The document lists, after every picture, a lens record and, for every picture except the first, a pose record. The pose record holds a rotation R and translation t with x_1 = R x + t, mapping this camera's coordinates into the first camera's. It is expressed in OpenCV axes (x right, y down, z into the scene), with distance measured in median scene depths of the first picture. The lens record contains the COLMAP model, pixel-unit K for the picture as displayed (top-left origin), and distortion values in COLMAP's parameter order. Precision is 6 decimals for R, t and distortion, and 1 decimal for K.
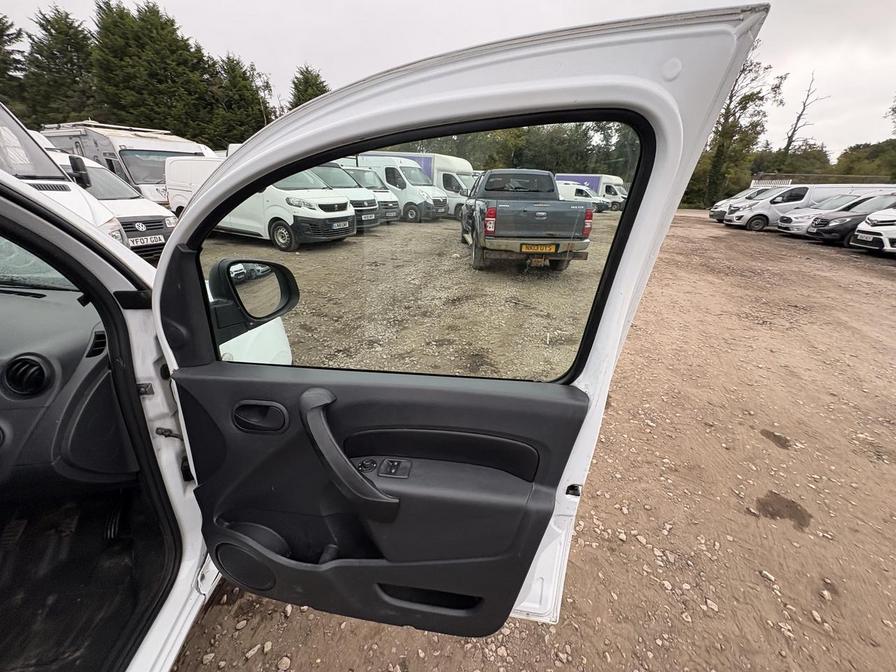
lens RADIAL K [[355.2, 0, 448.0], [0, 355.2, 334.2], [0, 0, 1]] dist [-0.000025, 0.000039]
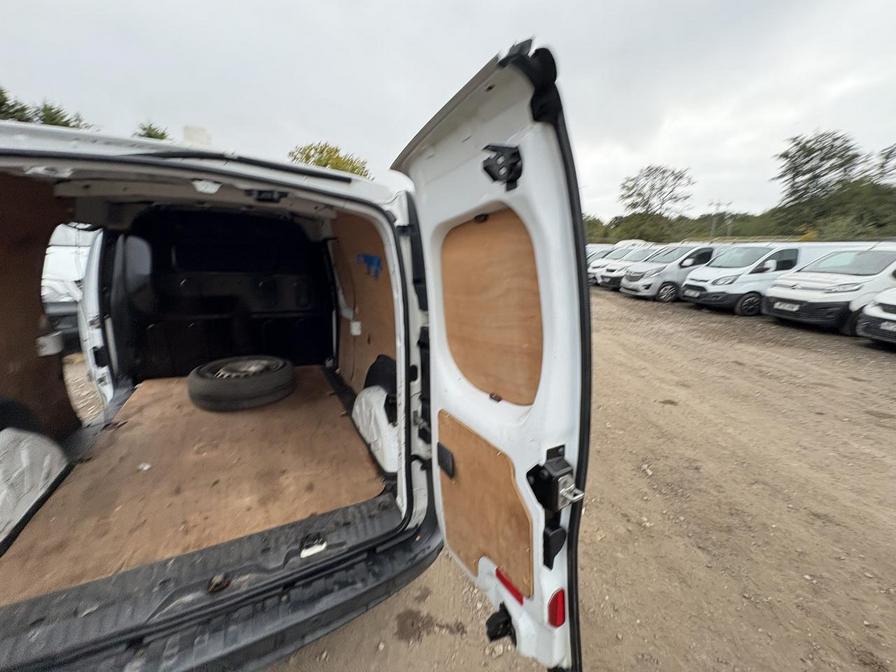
lens RADIAL K [[359.4, 0, 445.9], [0, 359.4, 329.0], [0, 0, 1]] dist [0.001842, 0.000884]
pose [[0.936779, -0.078397, 0.341026, -0.023135], [0.131248, 0.982149, -0.134749, 0.033907], [-0.324375, 0.170989, 0.930346, -0.093204]]
